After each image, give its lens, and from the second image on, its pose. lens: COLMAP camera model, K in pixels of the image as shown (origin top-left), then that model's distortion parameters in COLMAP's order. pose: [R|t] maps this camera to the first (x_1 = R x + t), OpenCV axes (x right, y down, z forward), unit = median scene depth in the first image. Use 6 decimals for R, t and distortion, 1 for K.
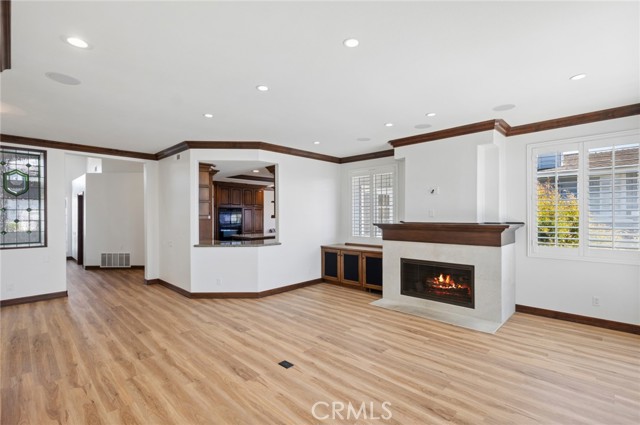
lens RADIAL K [[297.0, 0, 320.8], [0, 297.0, 212.3], [0, 0, 1]] dist [0.001593, -0.000410]
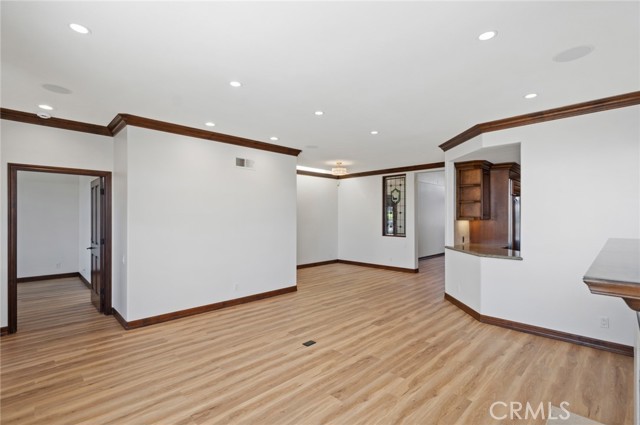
lens RADIAL K [[297.0, 0, 320.8], [0, 297.0, 212.3], [0, 0, 1]] dist [0.001593, -0.000410]
pose [[-0.017113, -0.008918, -0.999814, 0.749292], [0.007670, 0.999930, -0.009050, 0.002696], [0.999824, -0.007824, -0.017044, 0.753113]]
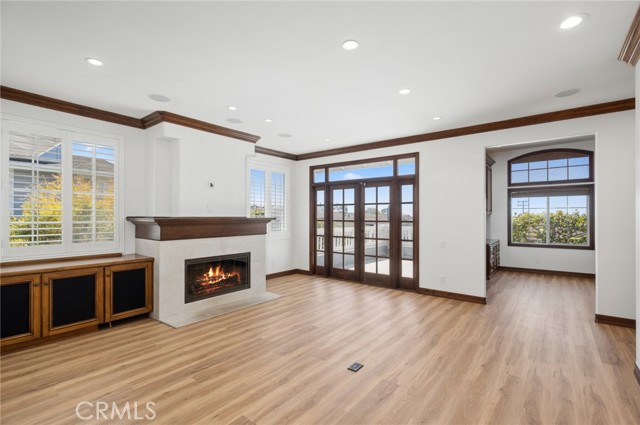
lens RADIAL K [[297.0, 0, 320.8], [0, 297.0, 212.3], [0, 0, 1]] dist [0.001593, -0.000410]
pose [[-0.110199, 0.019331, 0.993722, -0.718320], [-0.010351, 0.999734, -0.020595, 0.040188], [-0.993856, -0.012556, -0.109969, 0.853480]]
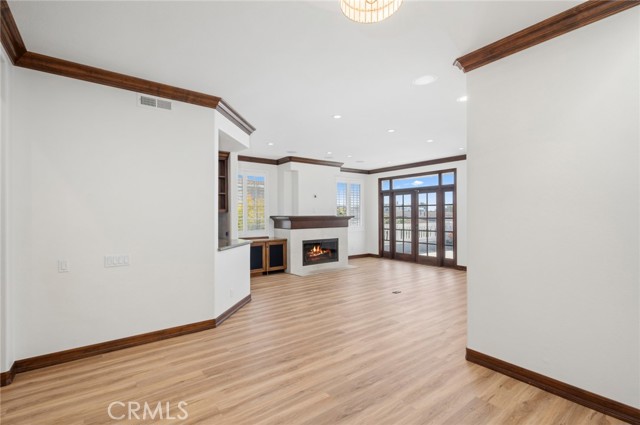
lens RADIAL K [[301.9, 0, 320.0], [0, 301.9, 212.5], [0, 0, 1]] dist [-0.000161, -0.000083]
pose [[0.147758, 0.011383, 0.988958, -1.393507], [-0.005151, 0.999929, -0.010740, 0.038464], [-0.989010, -0.003507, 0.147806, 0.835294]]
